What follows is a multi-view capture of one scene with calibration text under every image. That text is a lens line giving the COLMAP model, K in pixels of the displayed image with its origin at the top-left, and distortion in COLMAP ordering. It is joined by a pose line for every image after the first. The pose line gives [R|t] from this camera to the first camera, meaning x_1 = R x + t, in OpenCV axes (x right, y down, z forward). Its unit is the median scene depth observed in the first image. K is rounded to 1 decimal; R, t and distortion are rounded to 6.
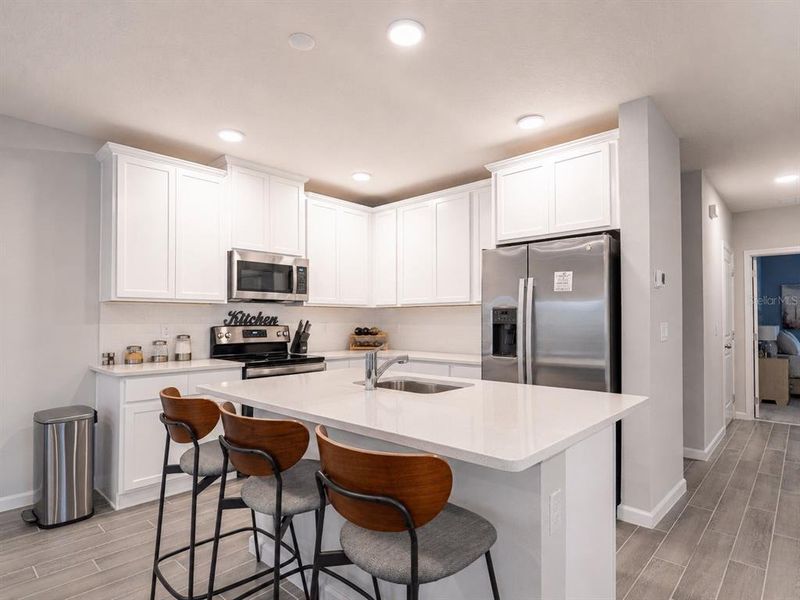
lens RADIAL K [[442.5, 0, 399.4], [0, 442.5, 305.5], [0, 0, 1]] dist [-0.007674, 0.003160]
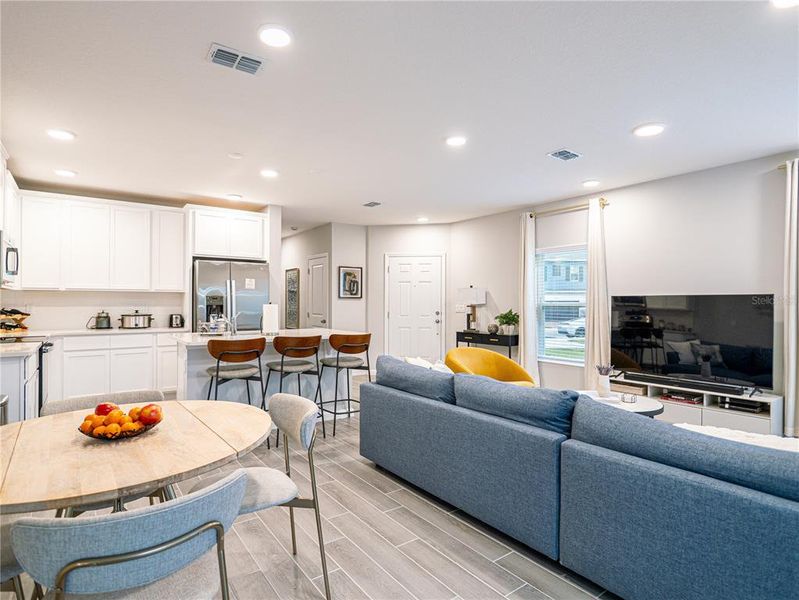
lens RADIAL K [[441.9, 0, 398.8], [0, 441.9, 302.8], [0, 0, 1]] dist [-0.007674, 0.003160]
pose [[0.196868, 0.003130, 0.980425, -1.043428], [-0.031321, 0.999505, 0.003099, 0.004386], [-0.979930, -0.031318, 0.196868, -0.043842]]
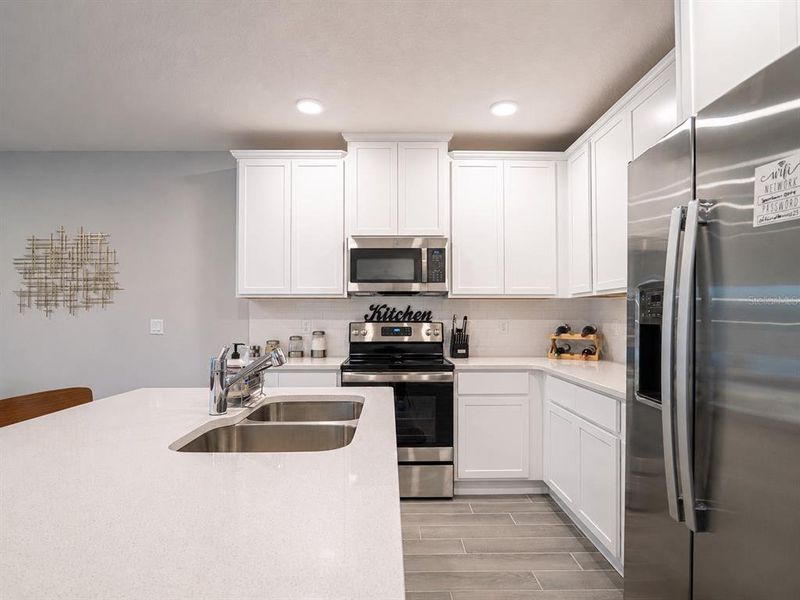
lens RADIAL K [[442.5, 0, 400.3], [0, 442.5, 301.4], [0, 0, 1]] dist [-0.007674, 0.003160]
pose [[0.690625, -0.018582, -0.722974, 0.307763], [0.022383, 0.999740, -0.004314, 0.009460], [0.722866, -0.013203, 0.690862, 0.415657]]
